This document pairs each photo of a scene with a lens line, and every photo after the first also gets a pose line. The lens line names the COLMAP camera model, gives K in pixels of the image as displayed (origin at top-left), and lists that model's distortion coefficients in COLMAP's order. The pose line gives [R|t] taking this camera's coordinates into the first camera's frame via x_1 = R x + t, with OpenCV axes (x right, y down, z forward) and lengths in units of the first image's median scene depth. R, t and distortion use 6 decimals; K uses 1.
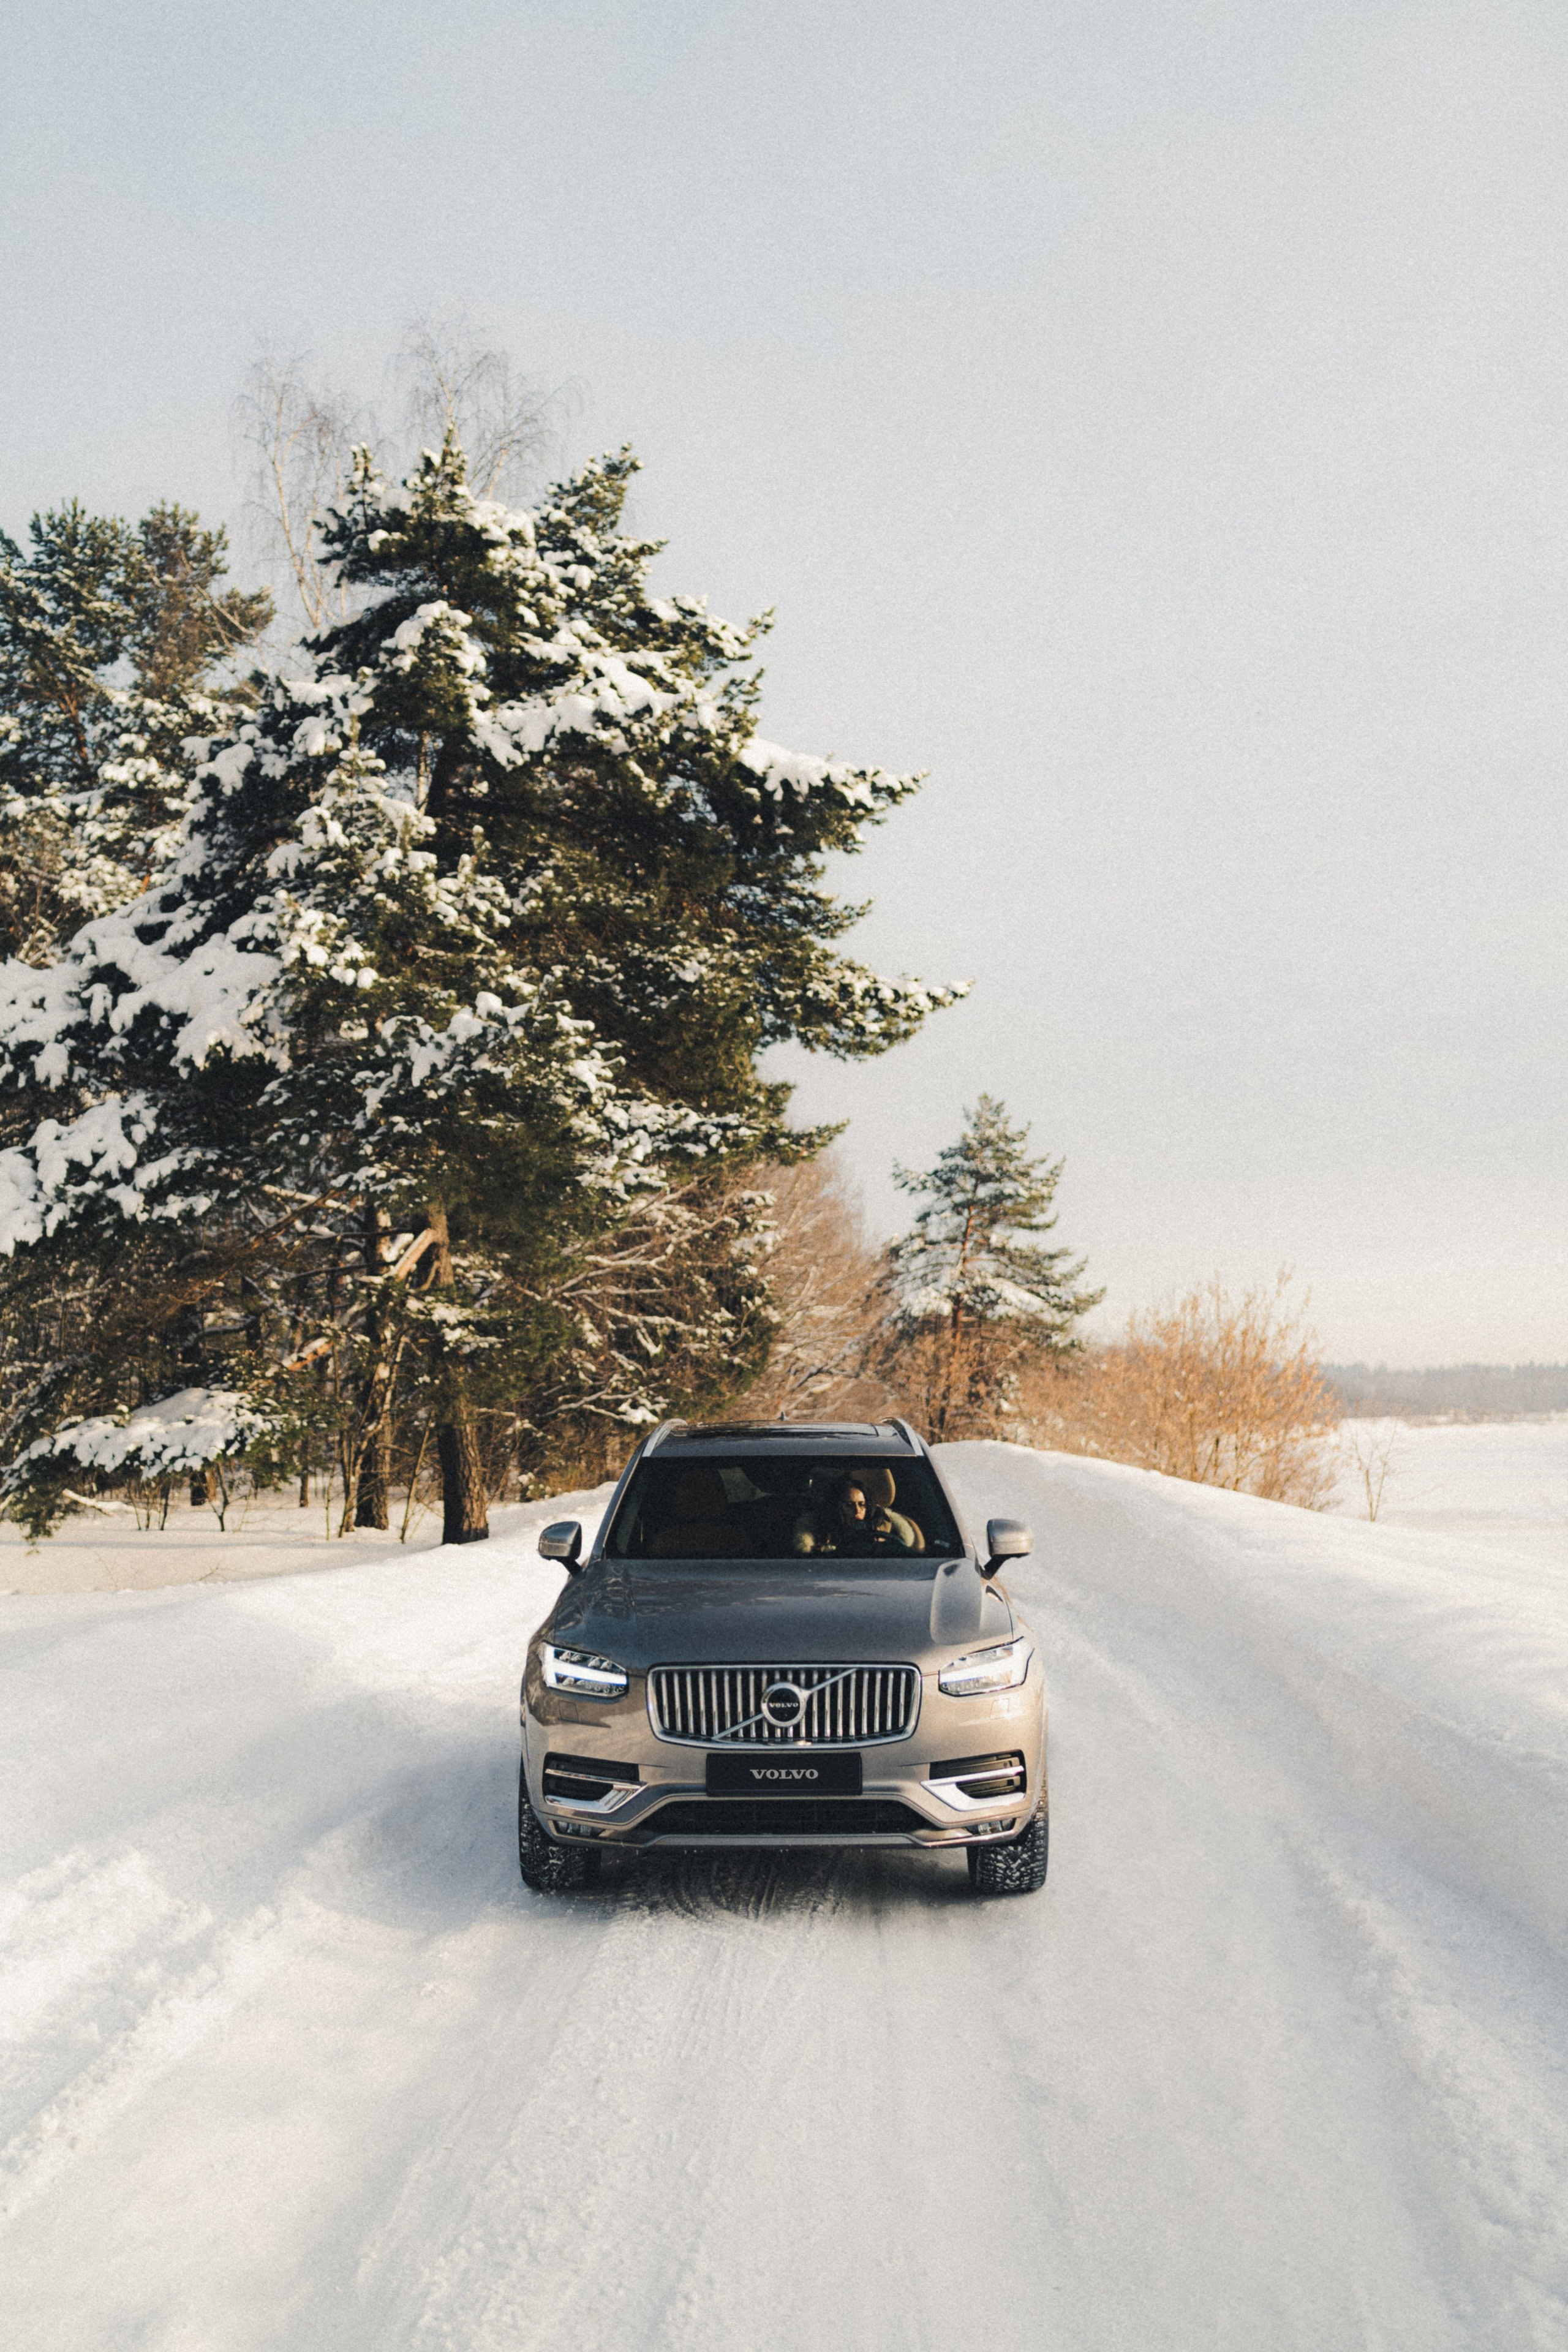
lens RADIAL K [[2374.4, 0, 814.3], [0, 2374.4, 1165.6], [0, 0, 1]] dist [-0.002393, 0.003496]
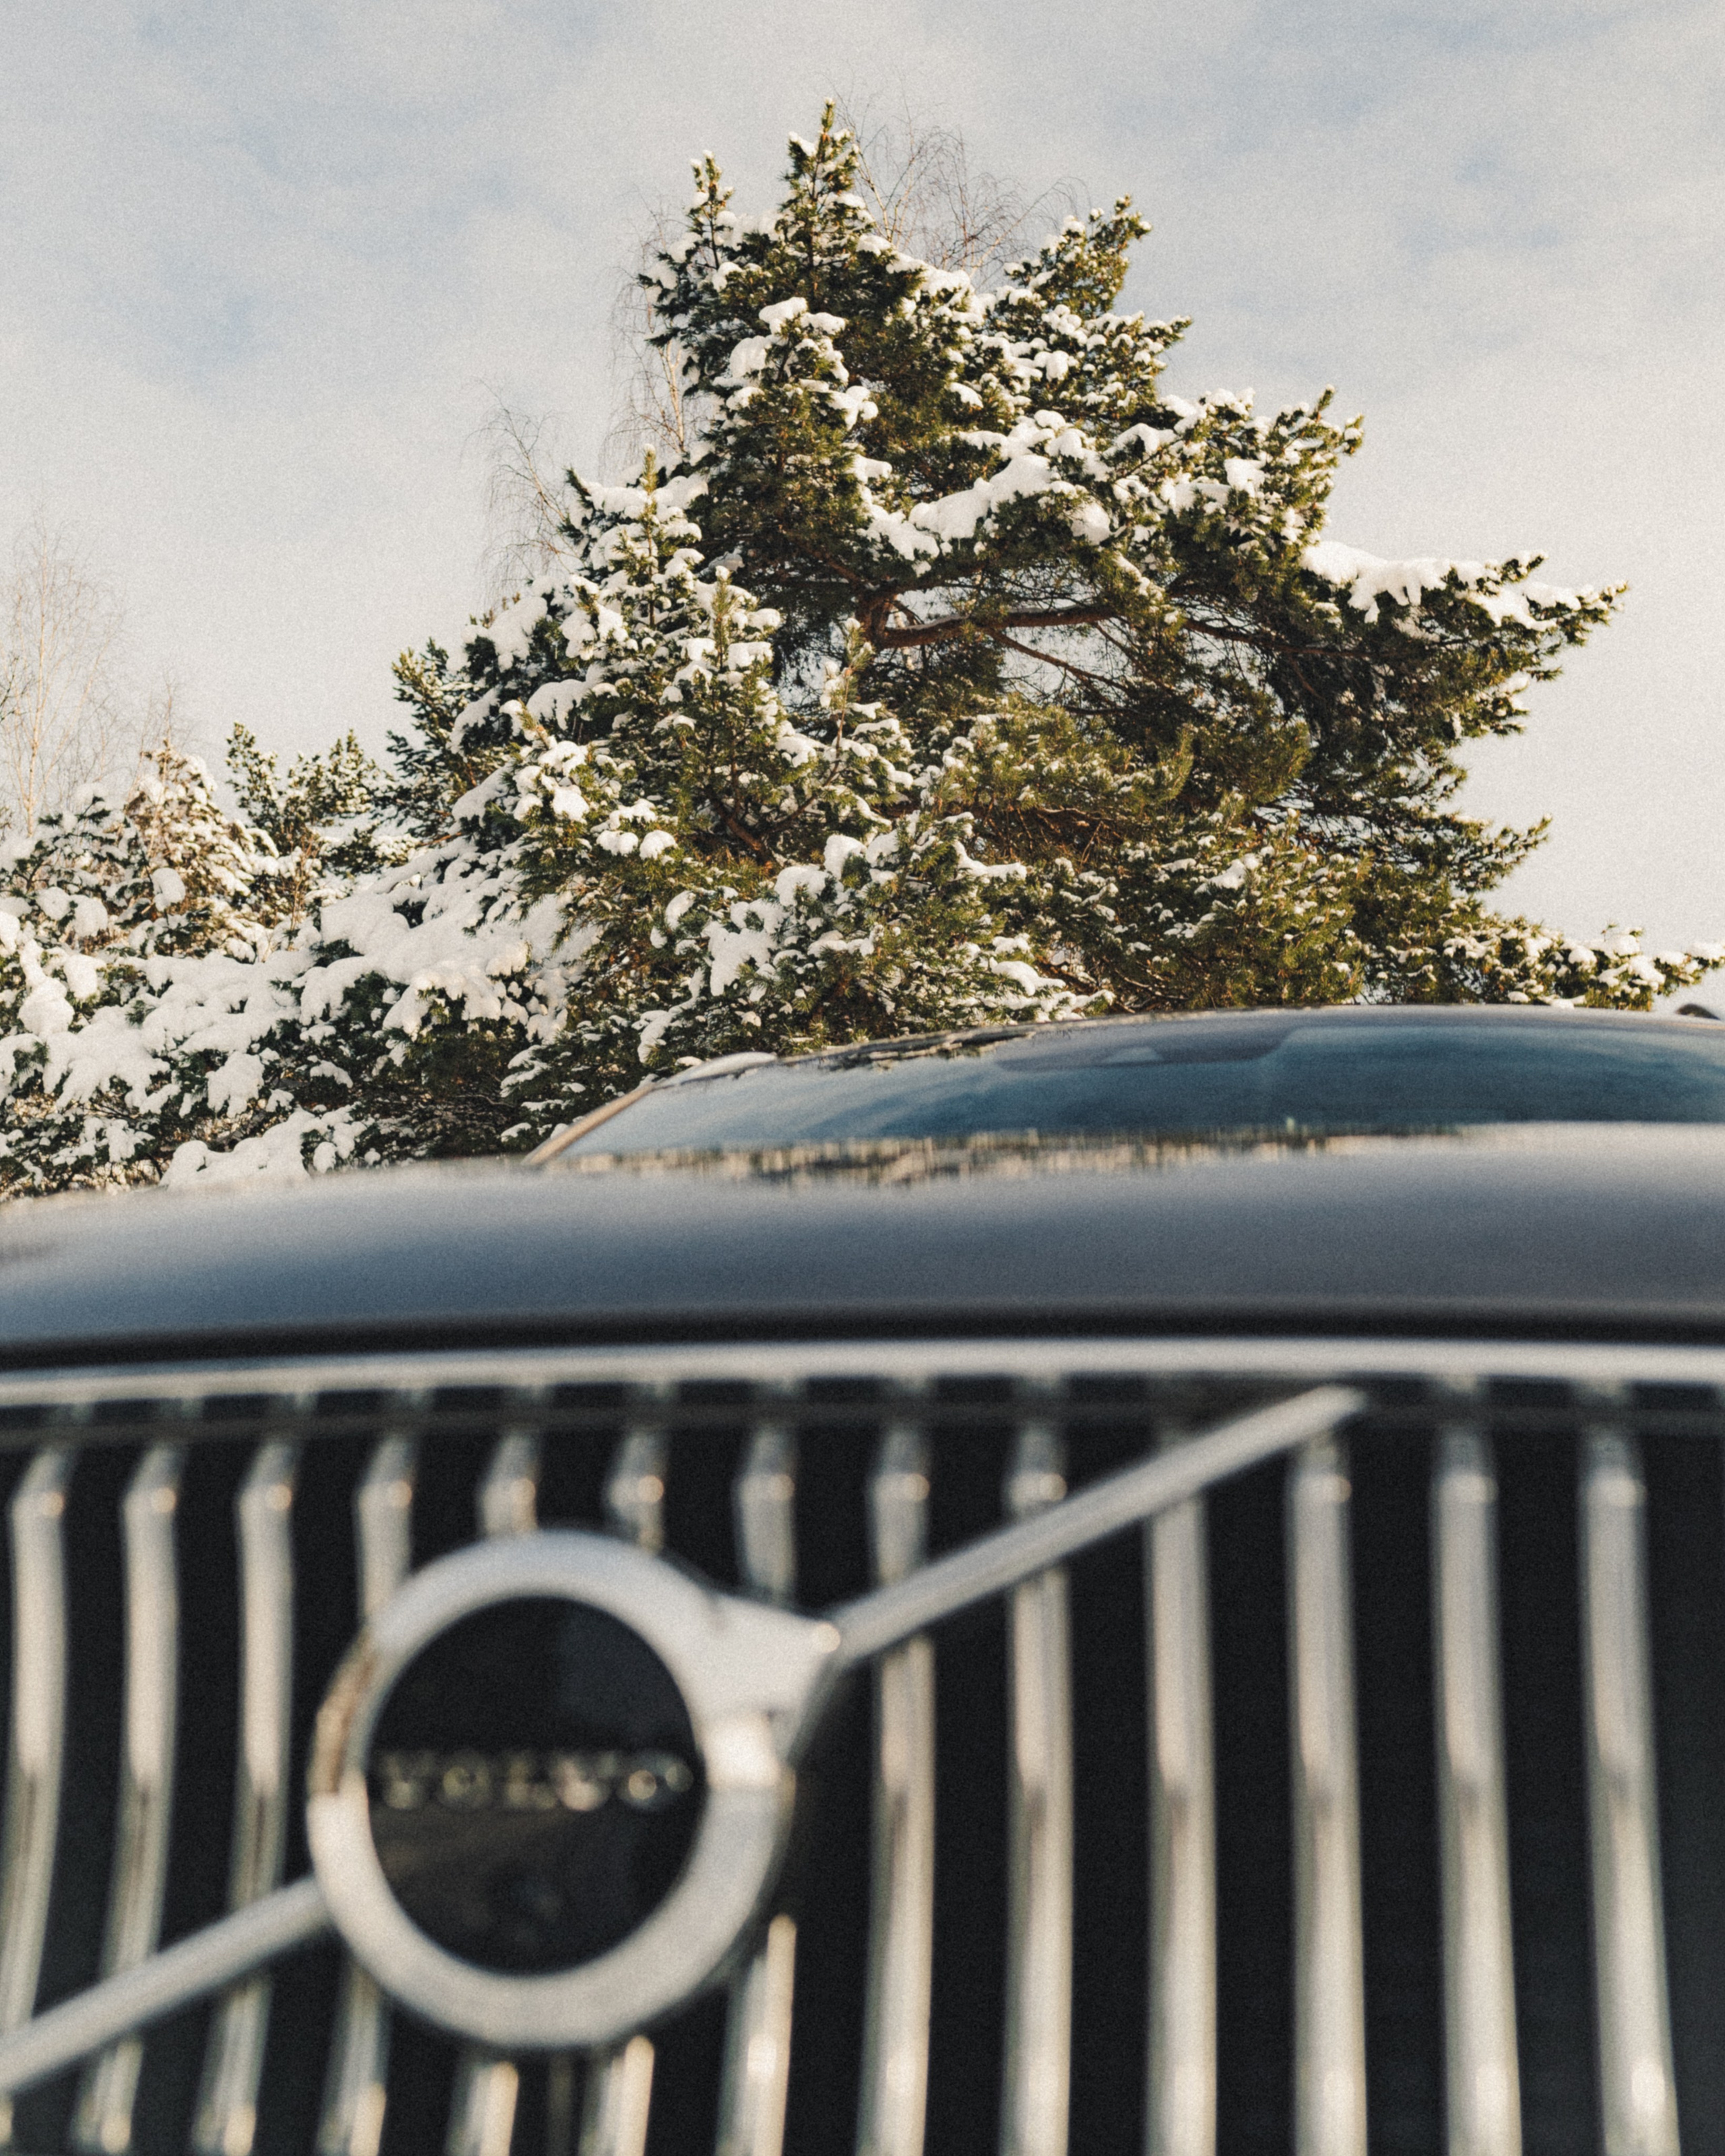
lens RADIAL K [[2816.4, 0, 757.3], [0, 2816.4, 845.4], [0, 0, 1]] dist [0.000406, 0.042247]
pose [[0.966437, -0.066460, -0.248160, 0.008002], [0.006477, 0.971954, -0.235080, 0.072612], [0.256823, 0.225583, 0.939763, 0.297676]]
